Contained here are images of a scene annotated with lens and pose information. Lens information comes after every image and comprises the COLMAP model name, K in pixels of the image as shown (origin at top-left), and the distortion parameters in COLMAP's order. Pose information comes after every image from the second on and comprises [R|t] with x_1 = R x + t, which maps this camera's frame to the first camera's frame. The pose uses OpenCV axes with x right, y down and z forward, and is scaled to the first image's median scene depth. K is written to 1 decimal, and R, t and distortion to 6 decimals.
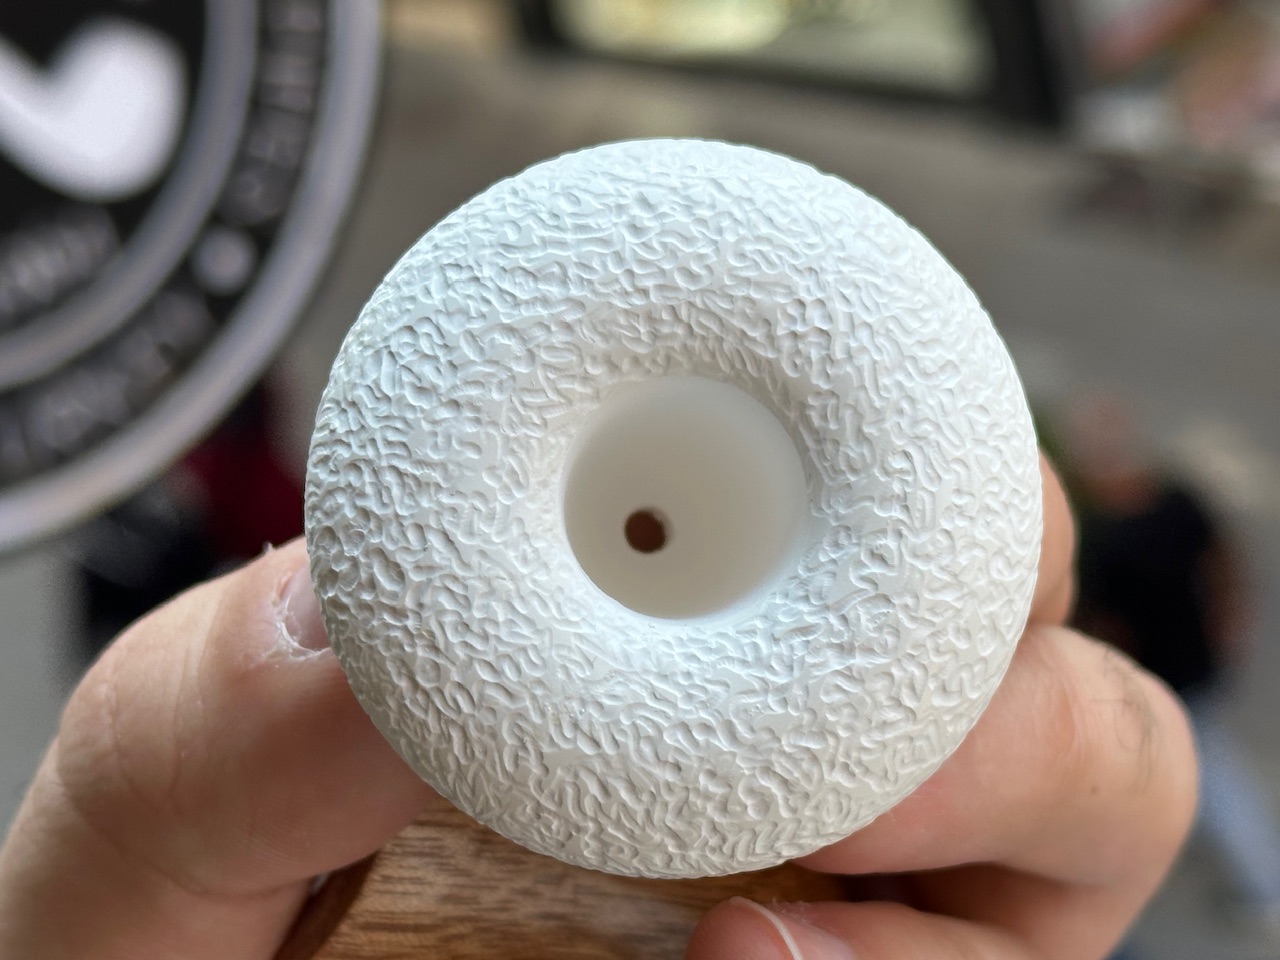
lens RADIAL K [[3343.5, 0, 640.0], [0, 3343.5, 480.0], [0, 0, 1]] dist [0.069089, 0.075207]
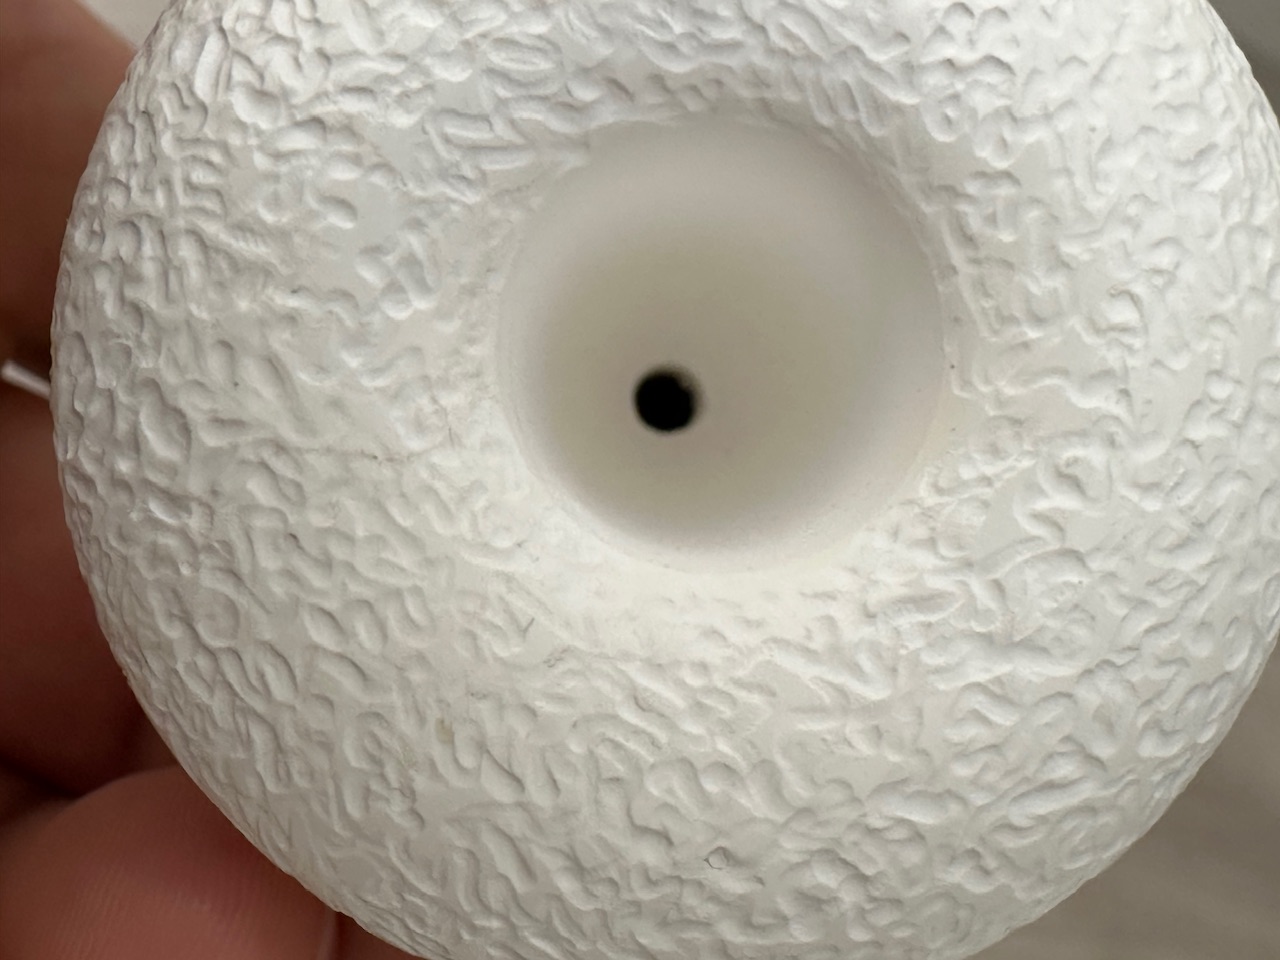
lens RADIAL K [[1795.1, 0, 640.0], [0, 1795.1, 480.0], [0, 0, 1]] dist [0.025707, 0.036299]
pose [[0.995457, 0.093012, -0.020358, 0.007476], [-0.091832, 0.994376, 0.052754, 0.014076], [0.025150, -0.050645, 0.998400, 0.709307]]
